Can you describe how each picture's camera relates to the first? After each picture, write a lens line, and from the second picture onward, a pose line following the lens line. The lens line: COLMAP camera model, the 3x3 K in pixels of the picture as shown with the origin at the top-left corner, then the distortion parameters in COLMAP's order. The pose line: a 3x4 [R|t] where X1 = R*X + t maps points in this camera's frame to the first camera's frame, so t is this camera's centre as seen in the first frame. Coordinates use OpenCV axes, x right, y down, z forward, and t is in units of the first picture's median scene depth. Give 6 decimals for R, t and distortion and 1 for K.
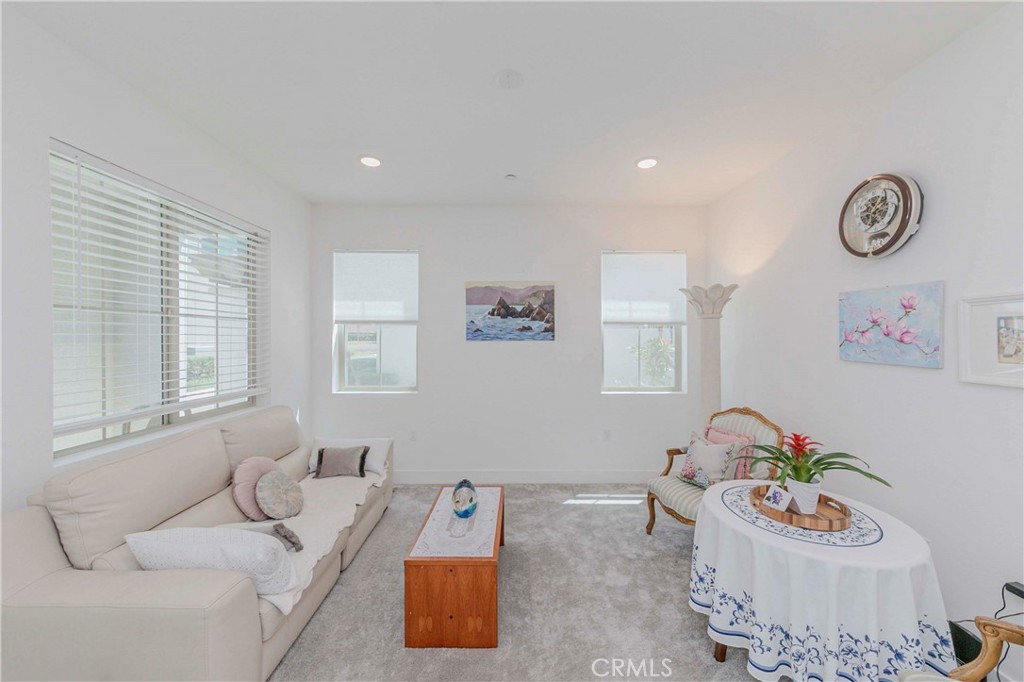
lens RADIAL K [[369.2, 0, 514.3], [0, 369.2, 334.1], [0, 0, 1]] dist [0.003688, -0.000762]
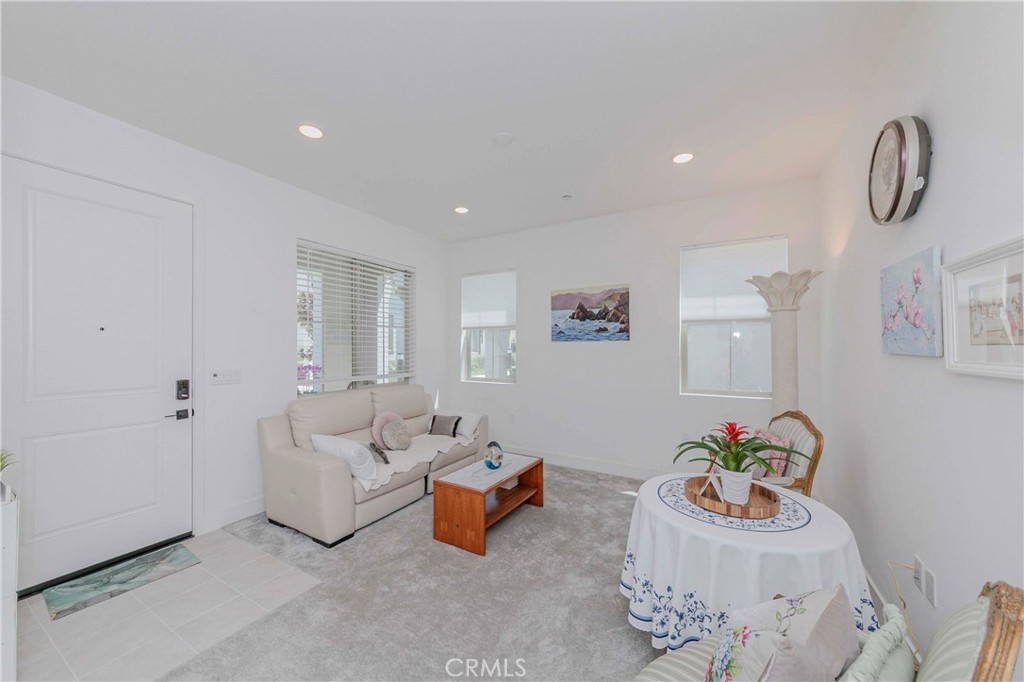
lens RADIAL K [[369.2, 0, 514.8], [0, 369.2, 343.1], [0, 0, 1]] dist [0.003688, -0.000762]
pose [[0.861976, -0.007970, -0.506886, 0.443822], [0.005517, 0.999965, -0.006341, 0.037029], [0.506919, 0.002669, 0.861990, -0.076086]]
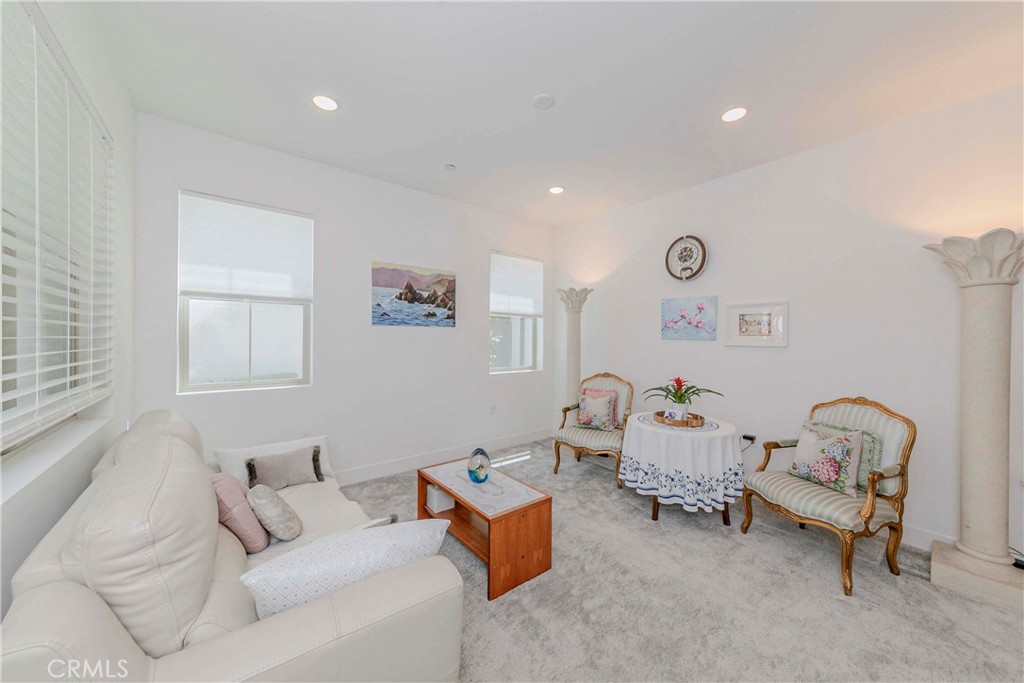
lens RADIAL K [[369.2, 0, 507.7], [0, 369.2, 336.0], [0, 0, 1]] dist [0.003688, -0.000762]
pose [[0.782065, 0.008115, 0.623143, -0.543624], [-0.014579, 0.999880, 0.005276, 0.044154], [-0.623026, -0.013211, 0.782090, 0.082752]]
